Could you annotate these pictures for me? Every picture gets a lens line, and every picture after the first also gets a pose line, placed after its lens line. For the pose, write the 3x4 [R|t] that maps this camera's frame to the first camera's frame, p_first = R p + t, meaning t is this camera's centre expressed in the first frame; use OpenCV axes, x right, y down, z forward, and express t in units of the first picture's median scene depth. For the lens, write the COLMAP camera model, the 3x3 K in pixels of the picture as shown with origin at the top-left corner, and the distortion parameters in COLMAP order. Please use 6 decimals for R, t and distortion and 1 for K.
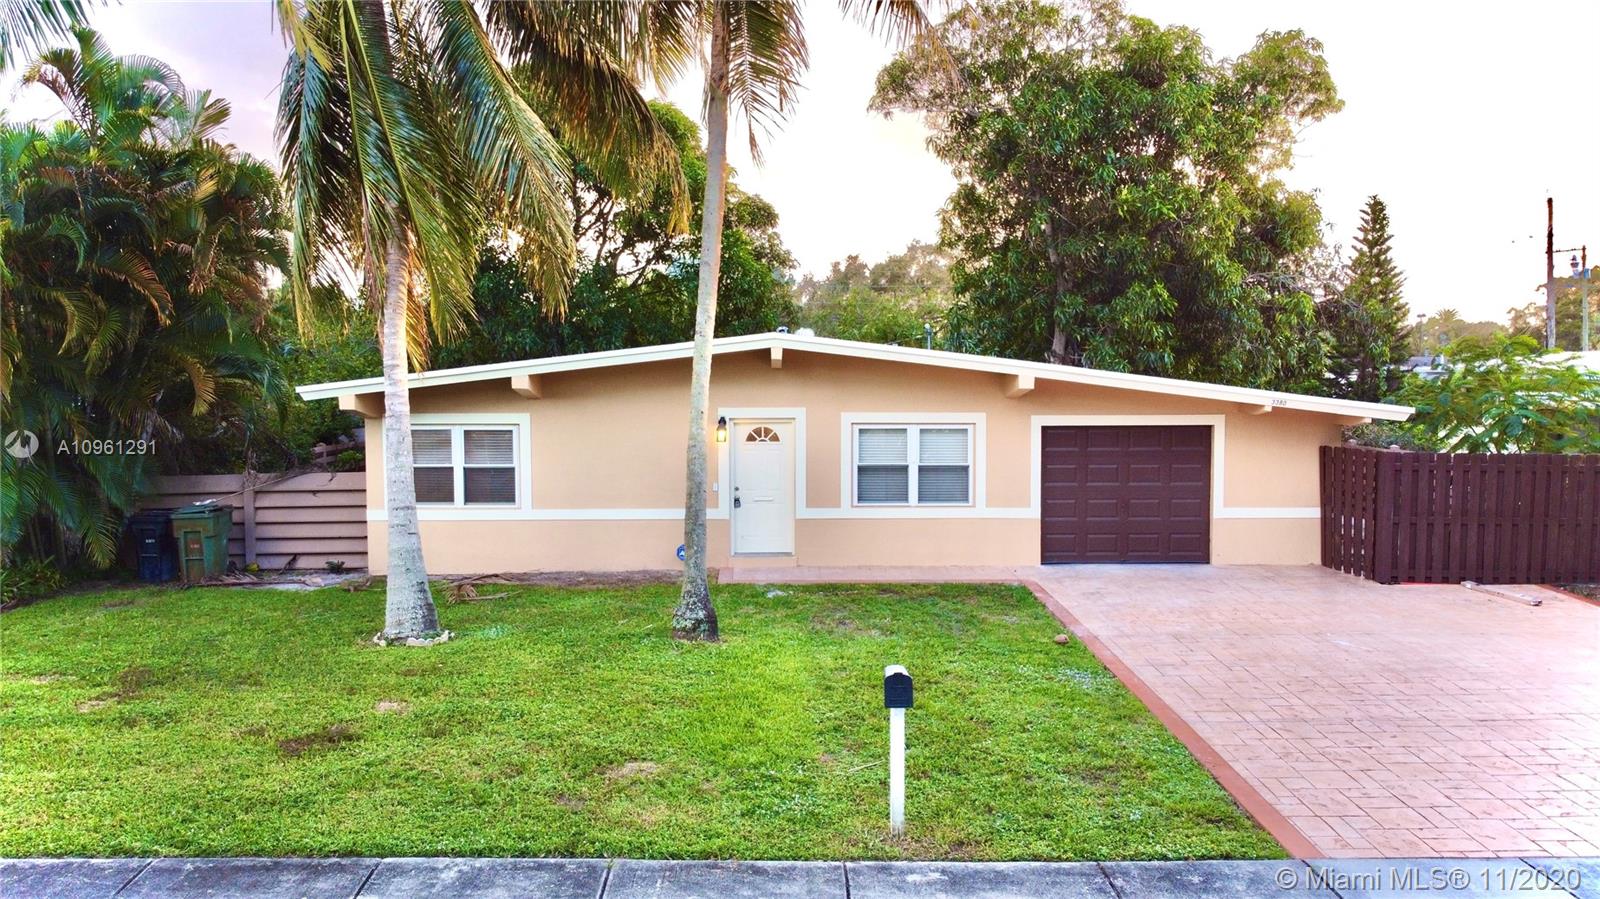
lens RADIAL K [[1217.6, 0, 800.0], [0, 1217.6, 449.5], [0, 0, 1]] dist [-0.000224, -0.001370]
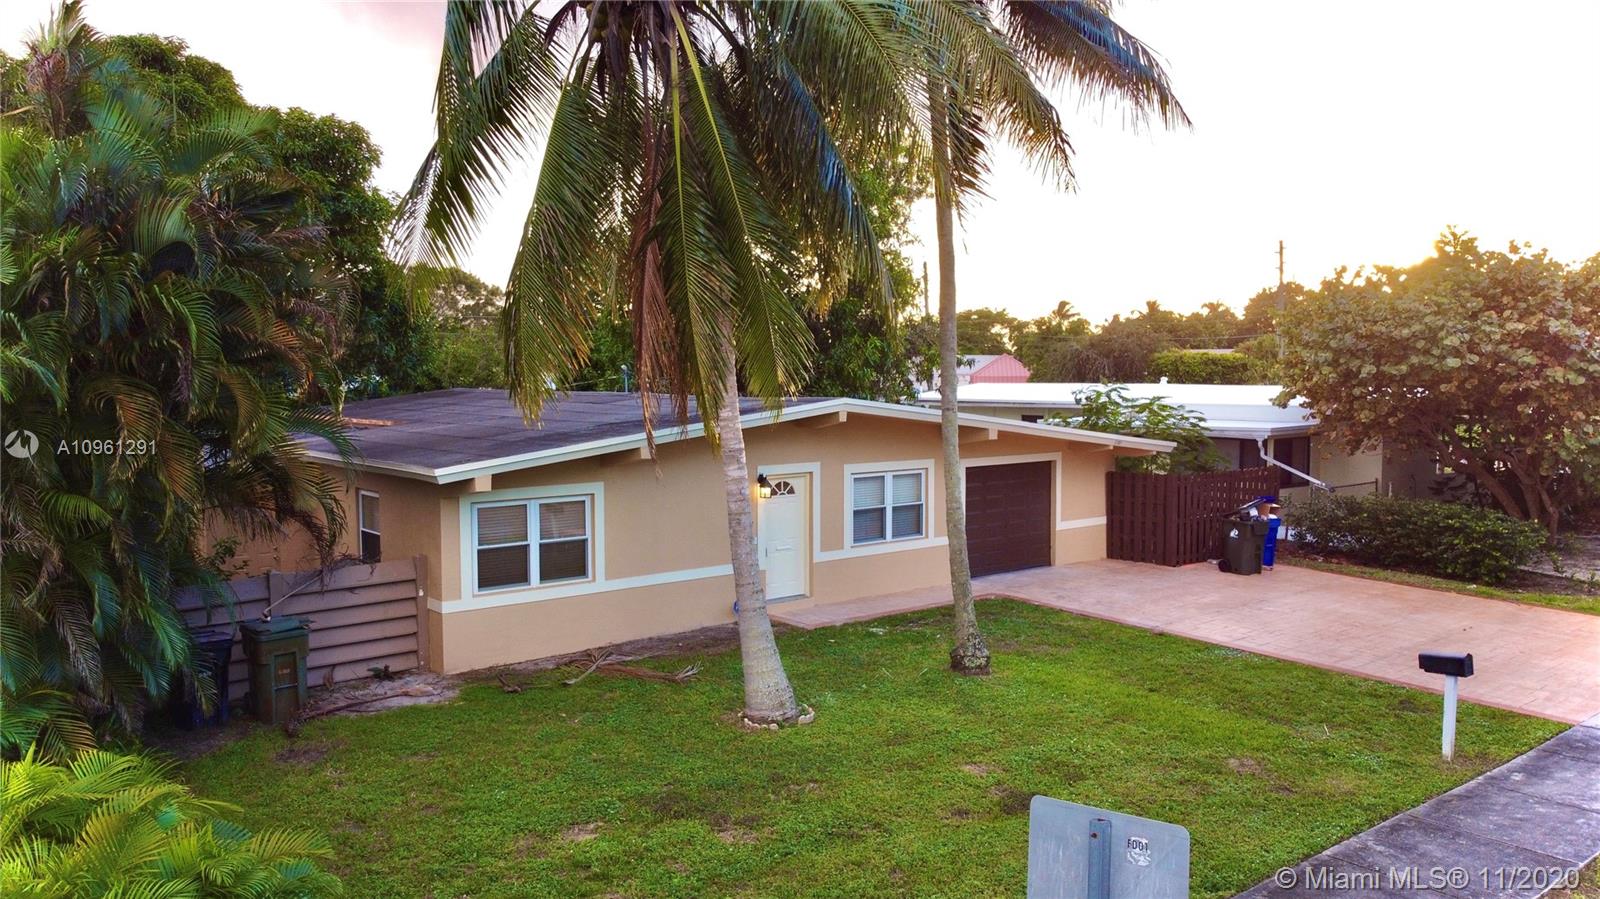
lens RADIAL K [[1217.6, 0, 800.0], [0, 1217.6, 449.5], [0, 0, 1]] dist [-0.000224, -0.001370]
pose [[0.776733, -0.041628, 0.628453, -0.702082], [0.044048, 0.998961, 0.011730, -0.059189], [-0.628288, 0.018570, 0.777759, 0.149728]]
